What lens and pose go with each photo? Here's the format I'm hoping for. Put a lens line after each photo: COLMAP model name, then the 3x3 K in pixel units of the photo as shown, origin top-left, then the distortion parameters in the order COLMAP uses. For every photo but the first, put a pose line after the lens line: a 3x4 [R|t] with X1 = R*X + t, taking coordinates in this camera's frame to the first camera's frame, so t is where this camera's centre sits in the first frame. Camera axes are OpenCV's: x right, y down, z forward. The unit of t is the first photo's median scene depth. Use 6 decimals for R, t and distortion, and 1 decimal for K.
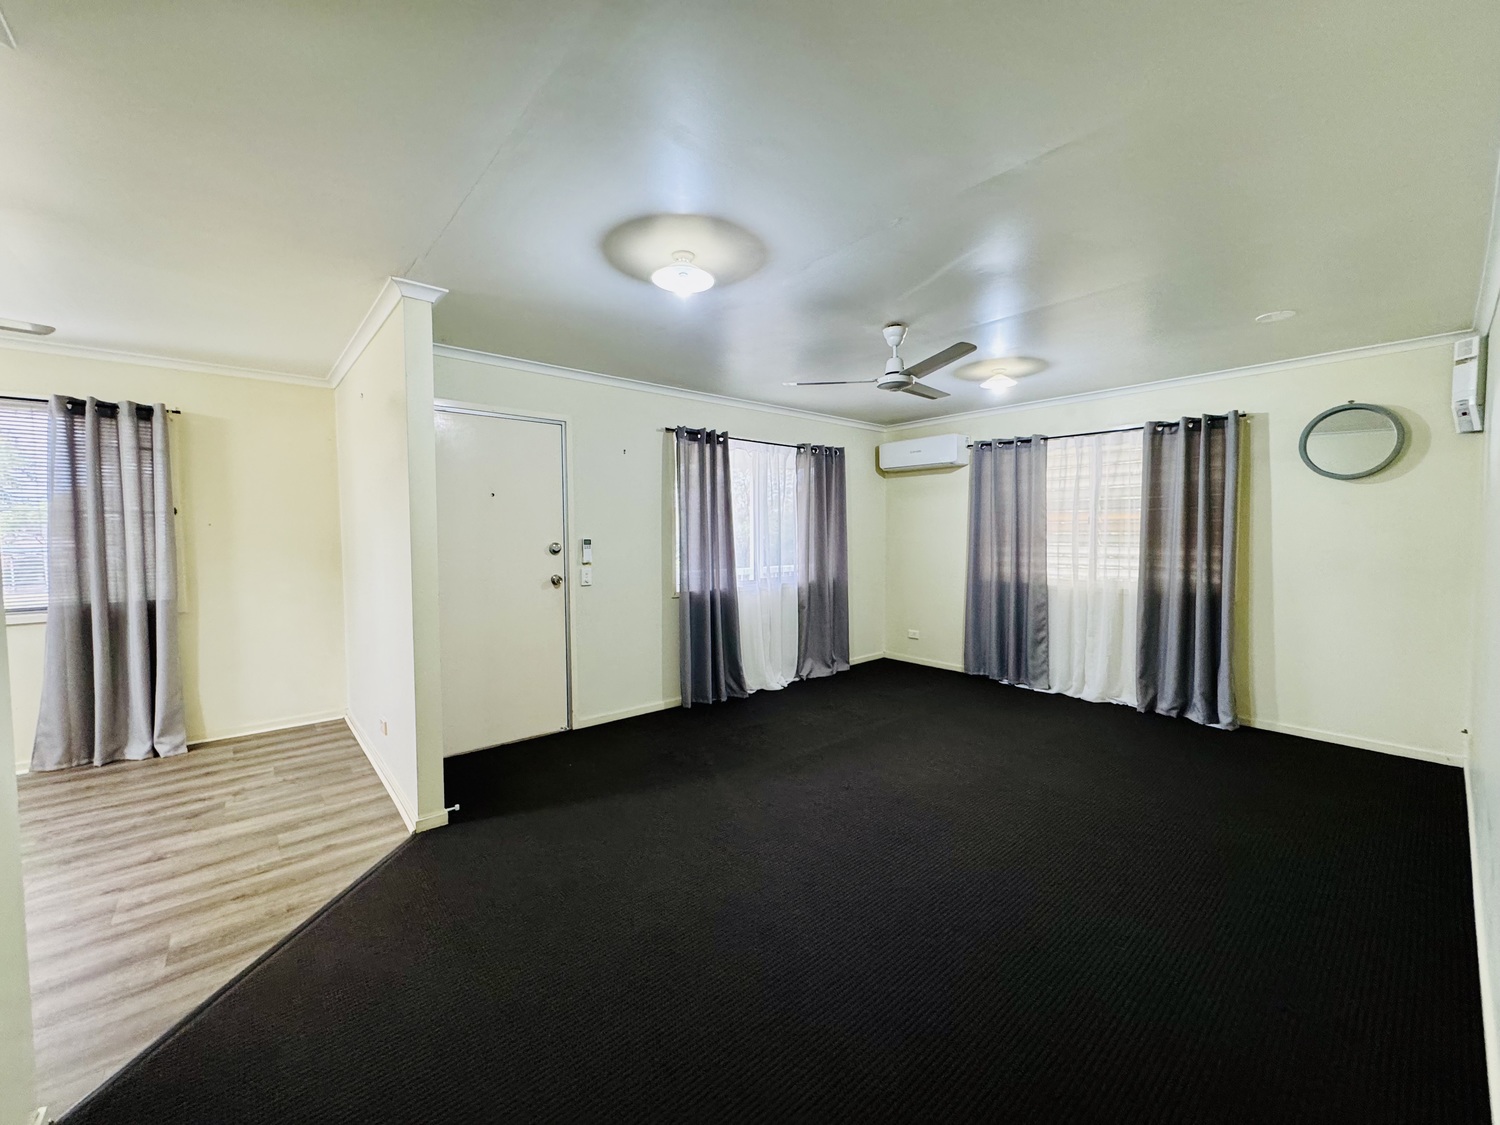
lens RADIAL K [[597.5, 0, 750.9], [0, 597.5, 554.6], [0, 0, 1]] dist [-0.002574, 0.000392]
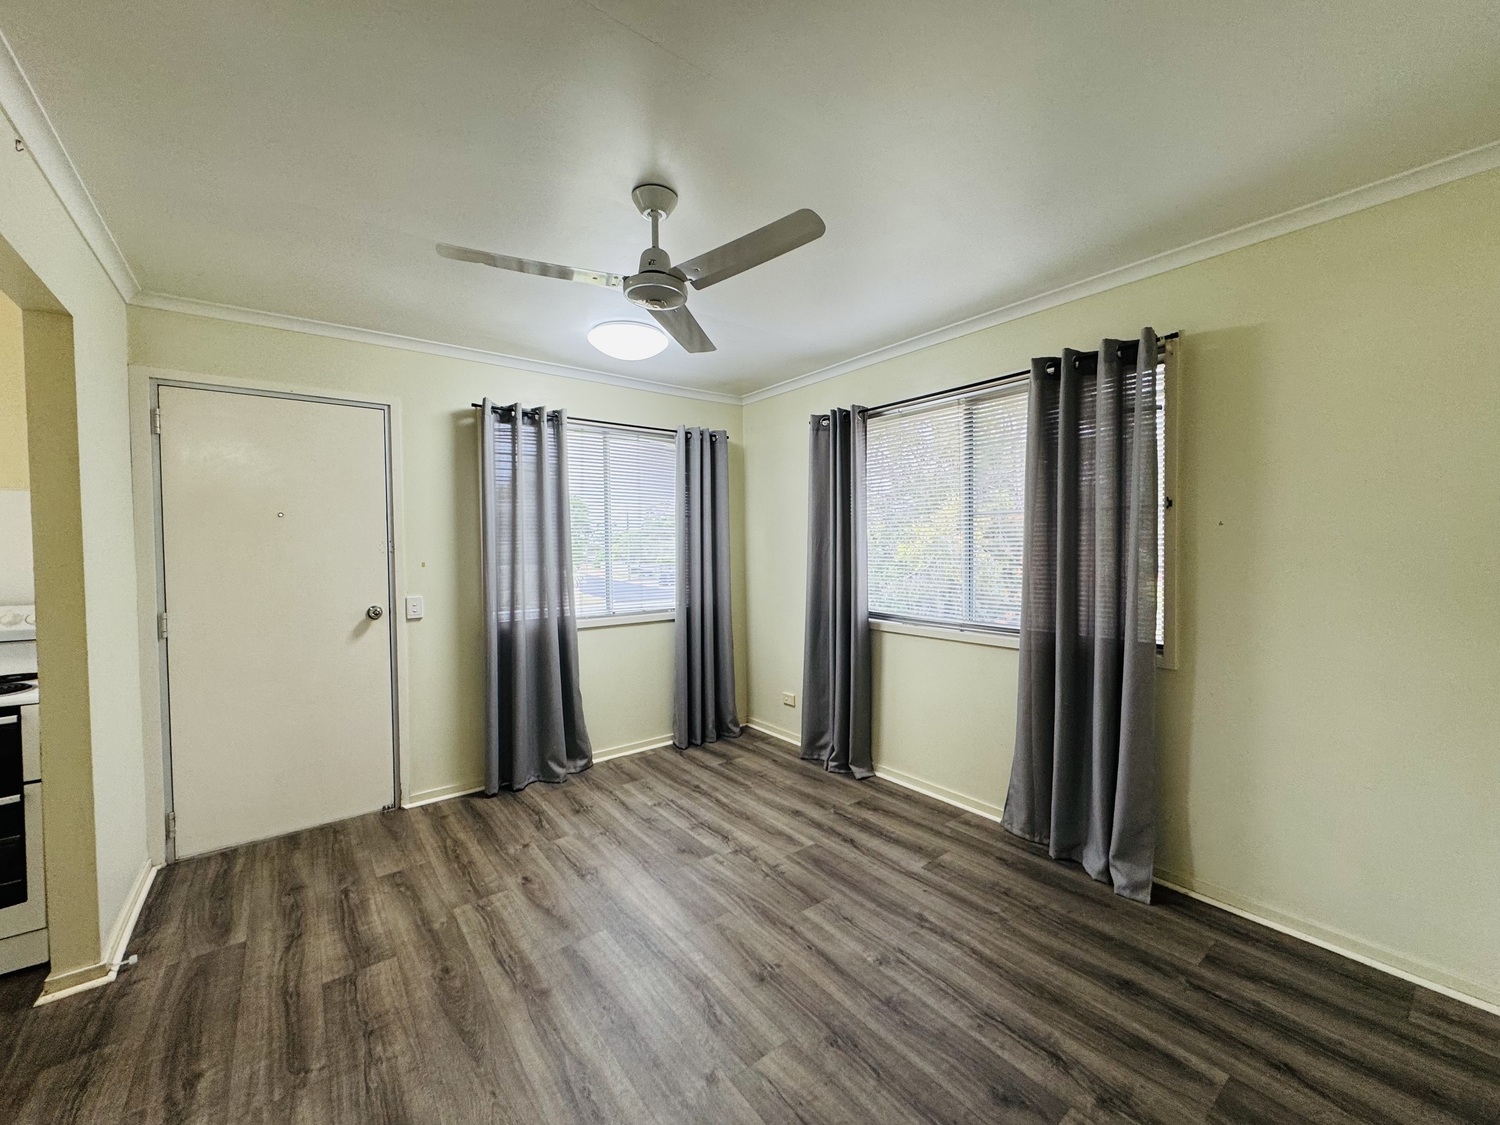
lens RADIAL K [[597.5, 0, 755.5], [0, 597.5, 553.6], [0, 0, 1]] dist [-0.002574, 0.000392]
pose [[-0.052342, 0.018546, -0.998457, -0.114655], [-0.031256, 0.999307, 0.020201, -0.006319], [0.998140, 0.032265, -0.051726, 0.213772]]
